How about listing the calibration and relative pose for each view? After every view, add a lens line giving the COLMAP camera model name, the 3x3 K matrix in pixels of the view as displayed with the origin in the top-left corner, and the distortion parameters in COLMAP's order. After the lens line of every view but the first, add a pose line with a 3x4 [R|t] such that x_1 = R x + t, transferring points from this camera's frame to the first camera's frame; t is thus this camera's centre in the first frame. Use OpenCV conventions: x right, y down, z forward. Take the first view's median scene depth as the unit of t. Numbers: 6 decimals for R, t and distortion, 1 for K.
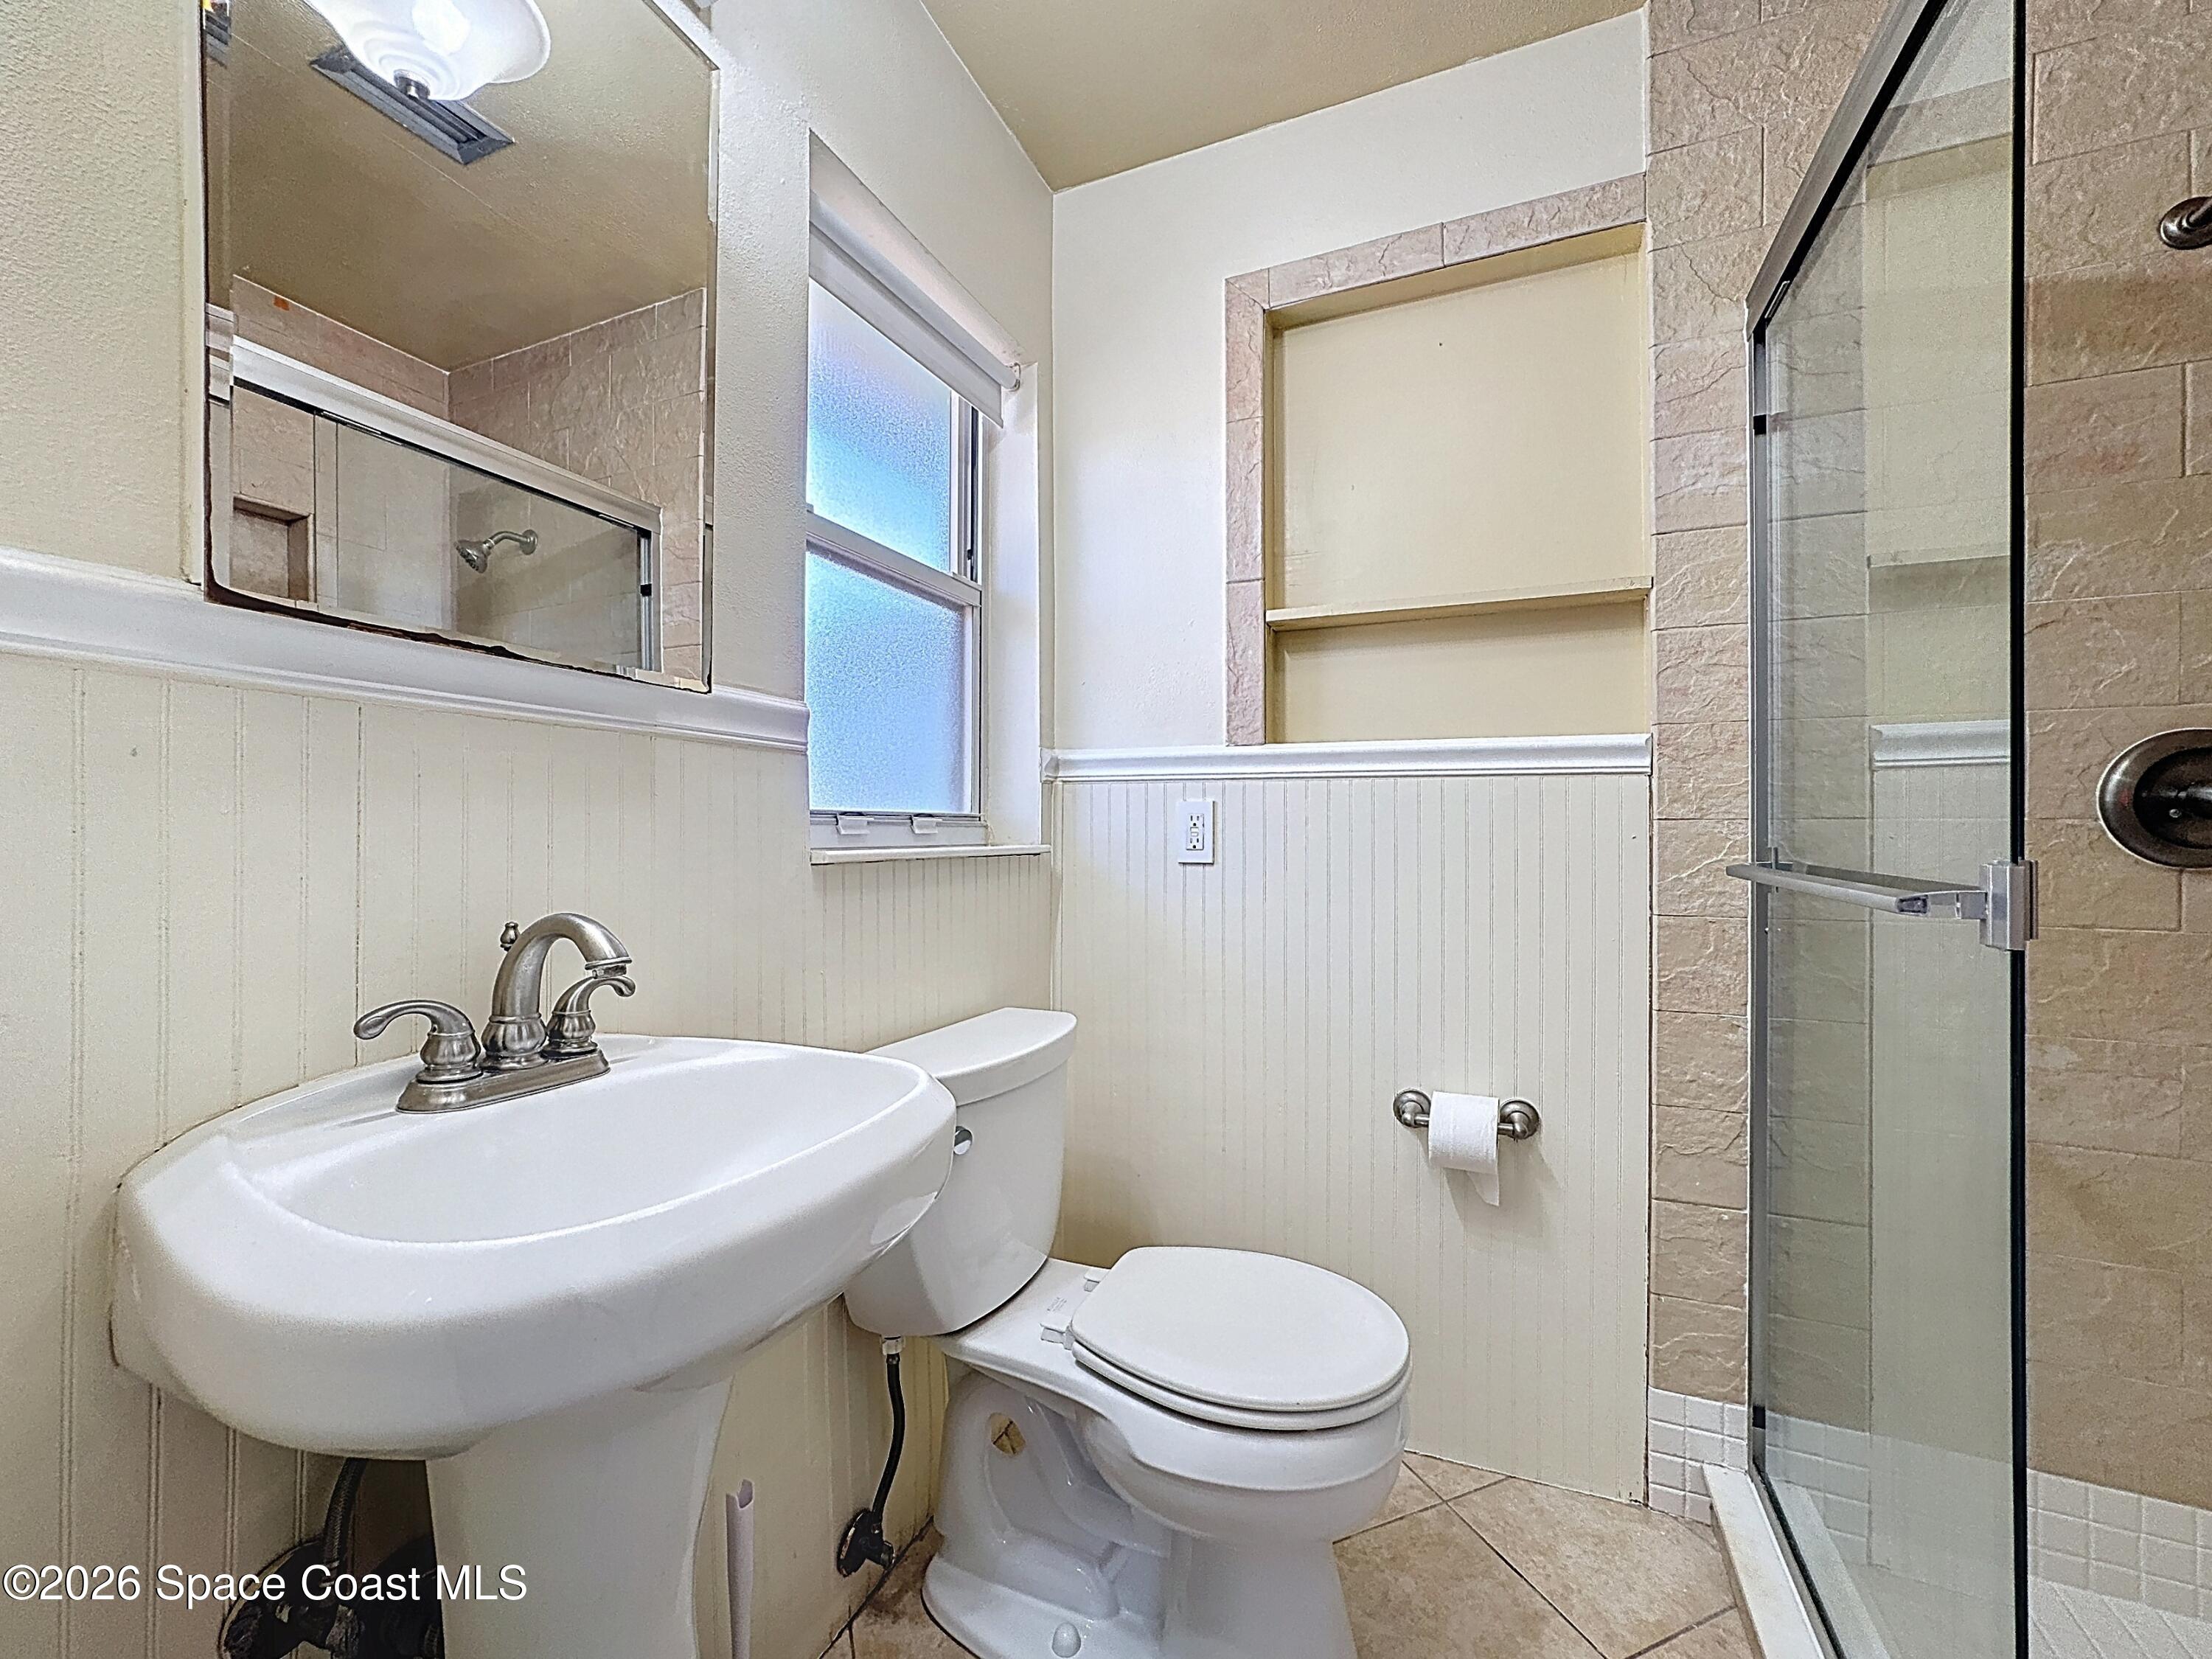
lens RADIAL K [[890.2, 0, 1106.0], [0, 890.2, 829.5], [0, 0, 1]] dist [-0.002240, -0.000230]
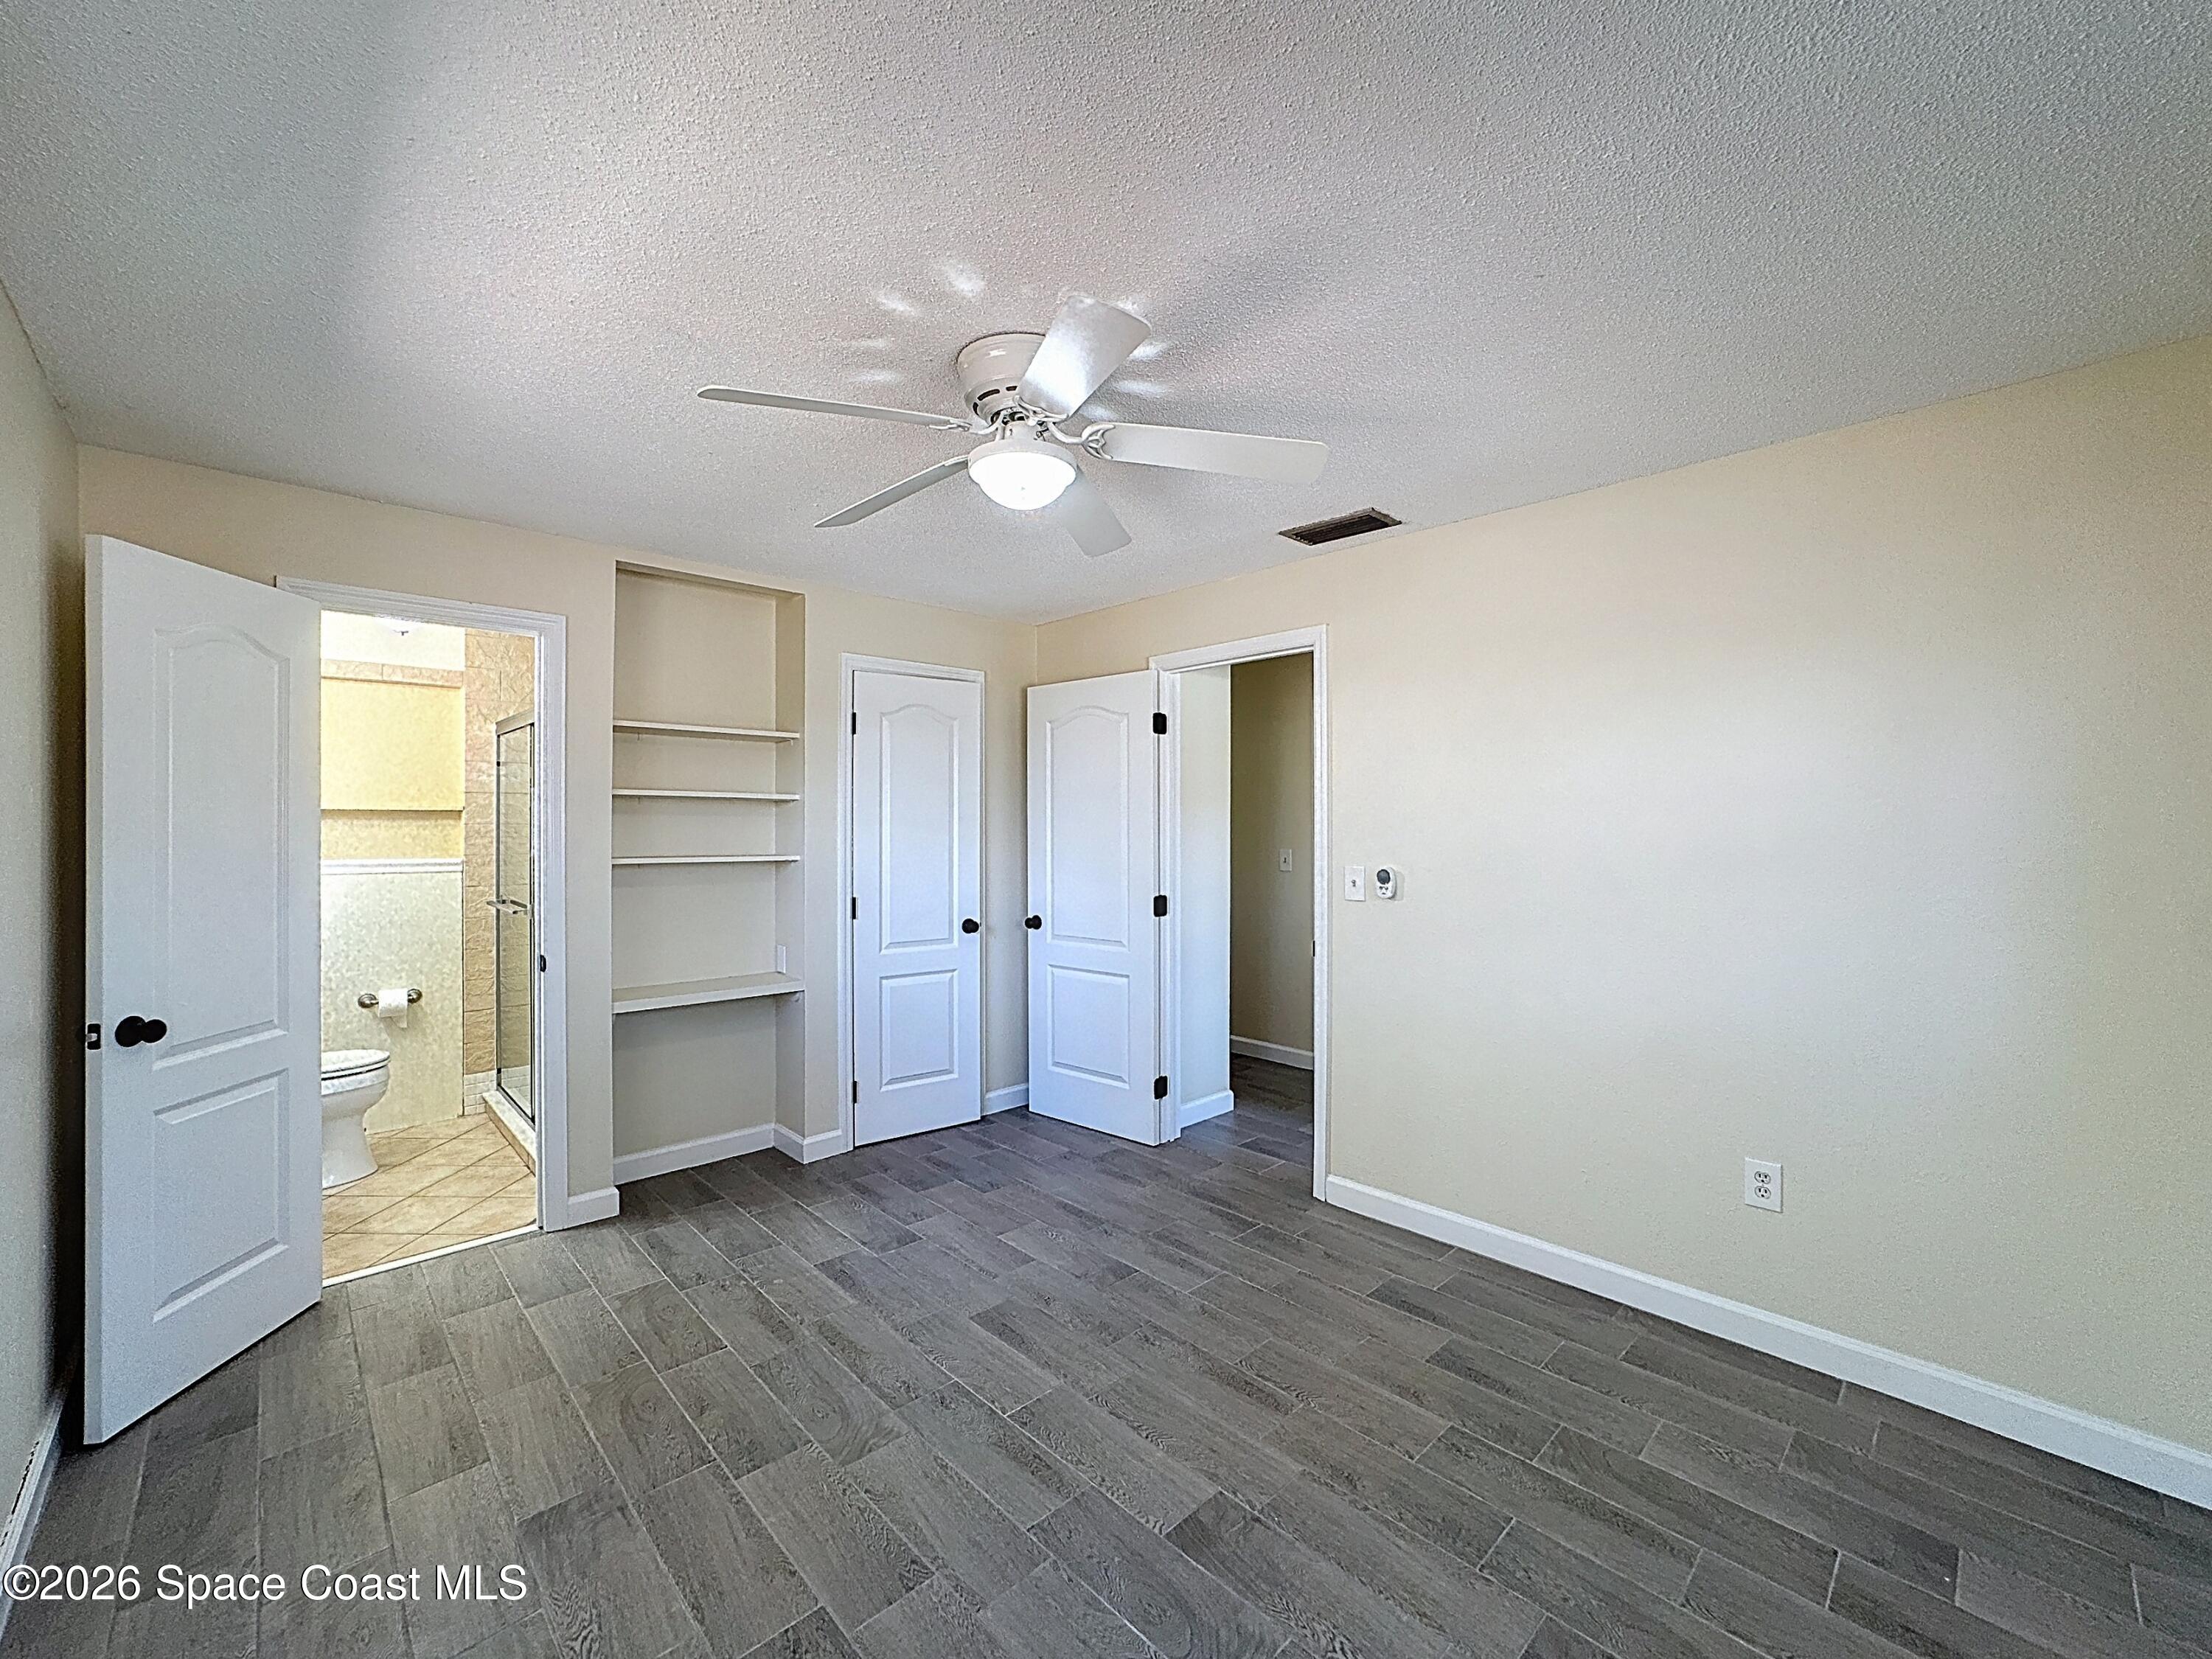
lens RADIAL K [[890.2, 0, 1106.0], [0, 890.2, 829.5], [0, 0, 1]] dist [-0.002240, -0.000230]
pose [[0.387586, -0.003678, 0.921826, -1.309522], [-0.003675, 0.999978, 0.005535, -0.228865], [-0.921826, -0.005533, 0.387564, -2.157535]]
